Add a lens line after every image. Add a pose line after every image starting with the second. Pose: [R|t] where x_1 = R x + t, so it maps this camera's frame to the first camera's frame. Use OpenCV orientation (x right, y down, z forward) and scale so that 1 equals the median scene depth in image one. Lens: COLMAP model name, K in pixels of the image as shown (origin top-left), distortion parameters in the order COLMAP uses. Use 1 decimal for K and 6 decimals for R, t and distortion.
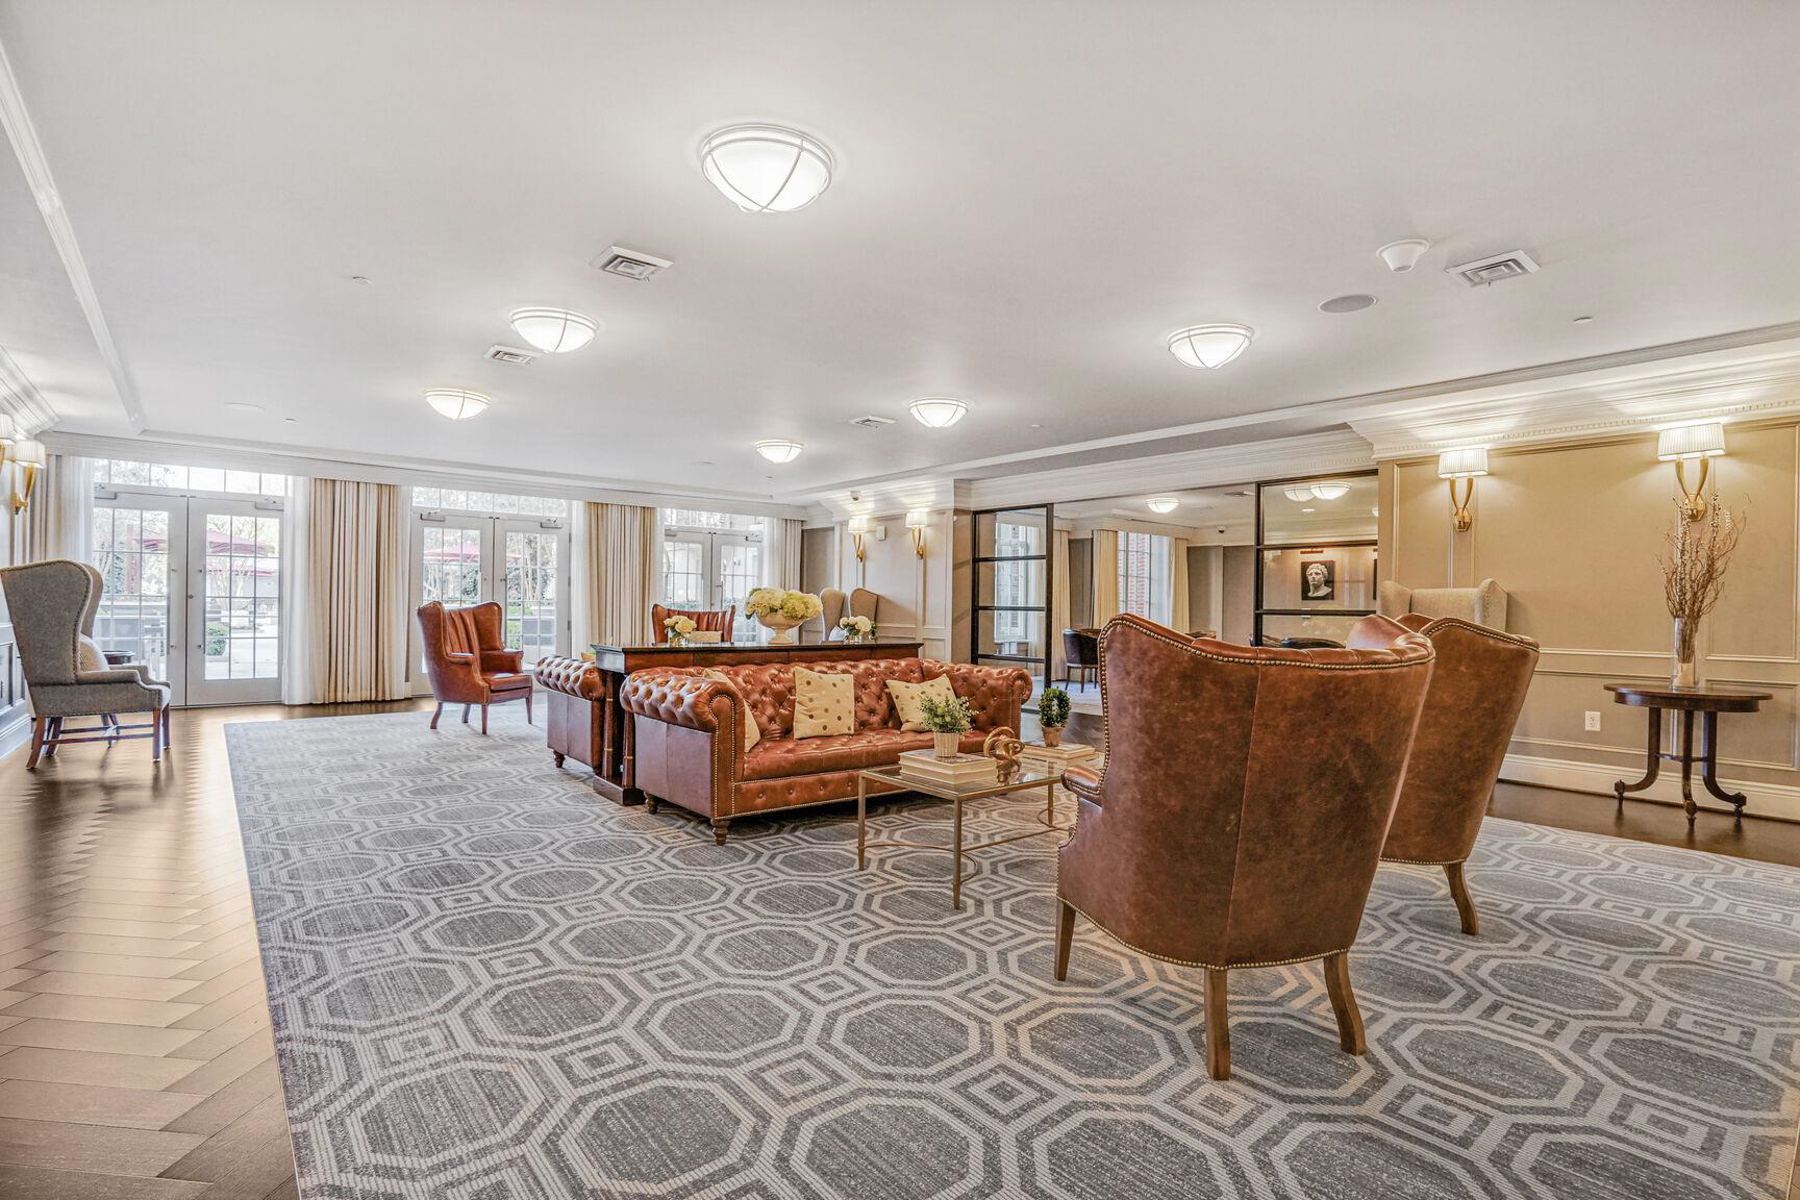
lens RADIAL K [[858.9, 0, 949.1], [0, 858.9, 602.9], [0, 0, 1]] dist [-0.039872, 0.012982]
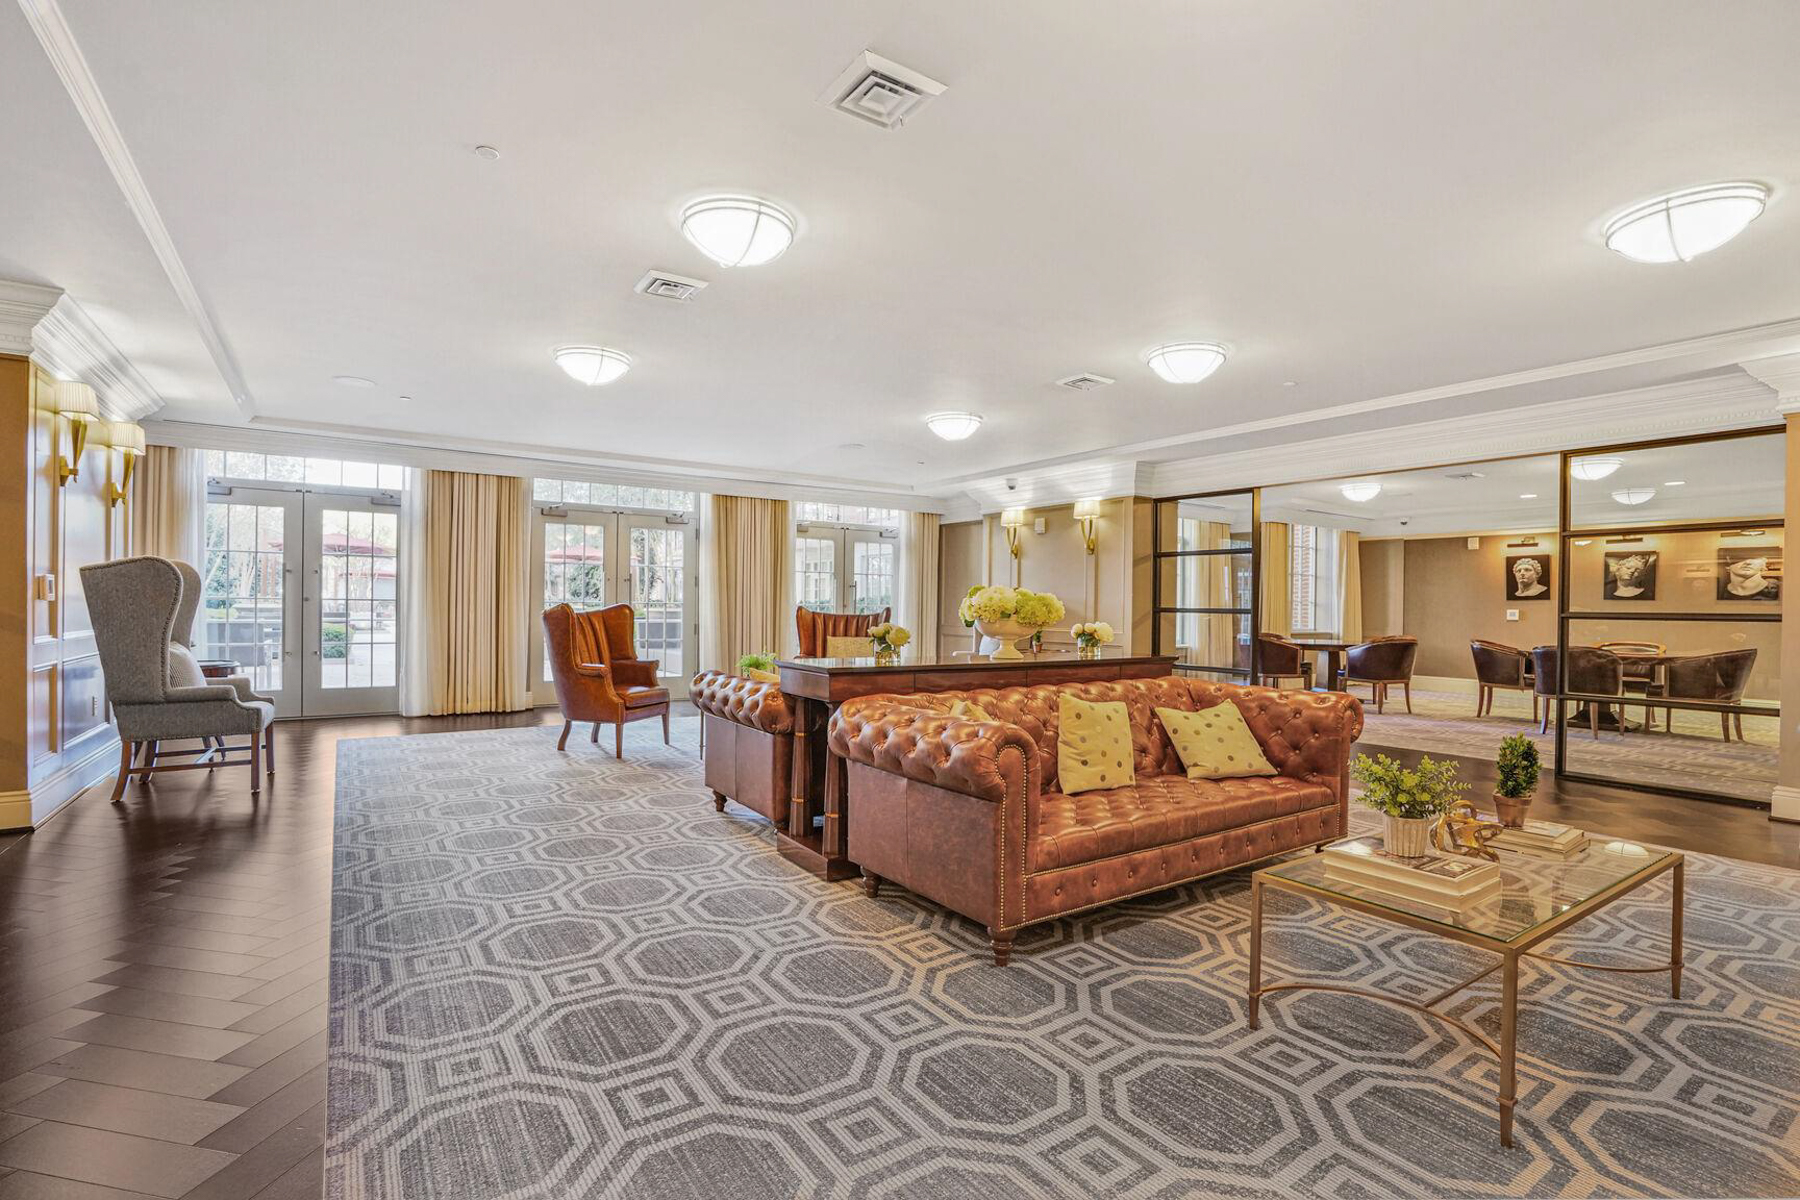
lens RADIAL K [[858.9, 0, 968.6], [0, 858.9, 602.2], [0, 0, 1]] dist [-0.039872, 0.012982]
pose [[0.996470, -0.002308, -0.083918, -0.149445], [0.002084, 0.999994, -0.002752, -0.000517], [0.083924, 0.002567, 0.996469, 0.207164]]
